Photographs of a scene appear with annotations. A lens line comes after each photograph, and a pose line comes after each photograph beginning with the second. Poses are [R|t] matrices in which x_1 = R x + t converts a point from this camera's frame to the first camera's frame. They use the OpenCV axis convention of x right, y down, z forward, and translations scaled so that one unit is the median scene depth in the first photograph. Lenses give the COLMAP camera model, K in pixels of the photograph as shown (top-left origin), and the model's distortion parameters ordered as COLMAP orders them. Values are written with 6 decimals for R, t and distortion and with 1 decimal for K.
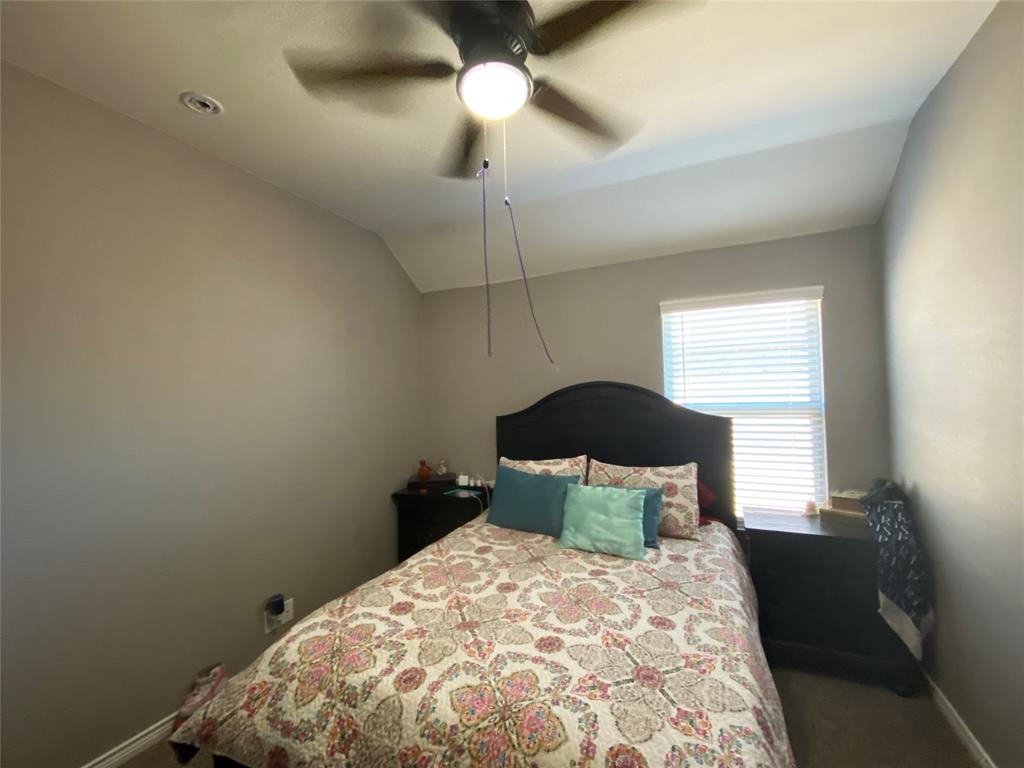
lens RADIAL K [[415.1, 0, 512.0], [0, 415.1, 384.0], [0, 0, 1]] dist [0.025858, -0.024630]
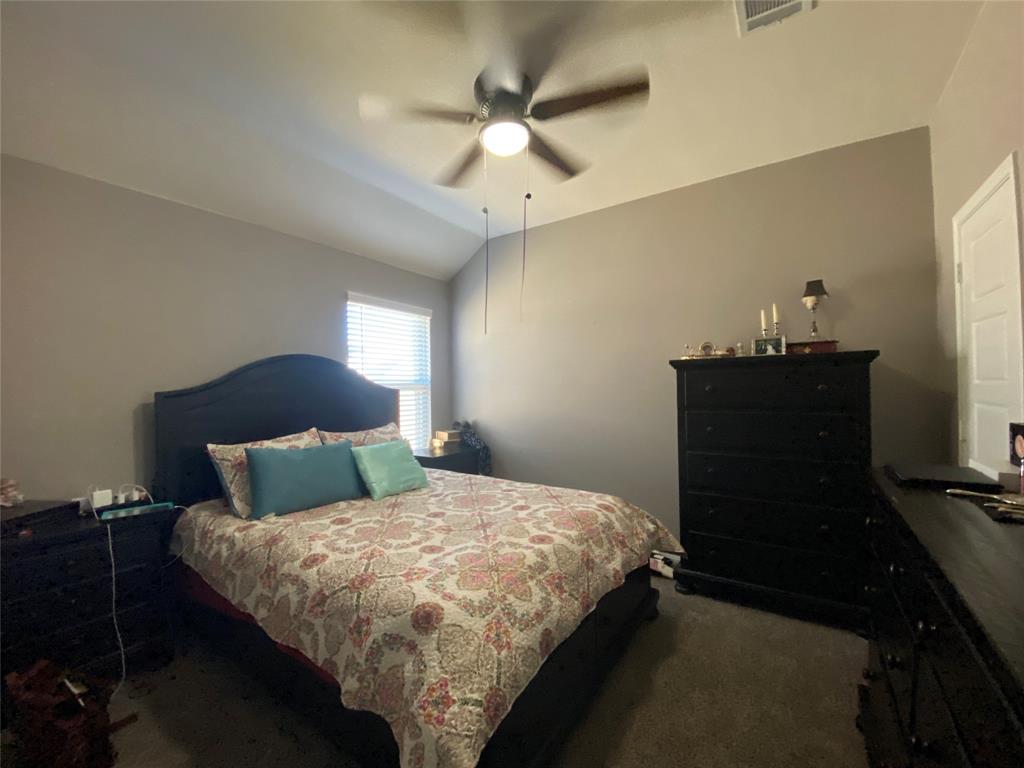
lens RADIAL K [[415.1, 0, 512.0], [0, 415.1, 384.0], [0, 0, 1]] dist [0.025858, -0.024630]
pose [[0.162394, 0.034281, 0.986130, -1.138830], [-0.003753, 0.999411, -0.034125, 0.158644], [-0.986719, 0.001840, 0.162427, 0.596342]]
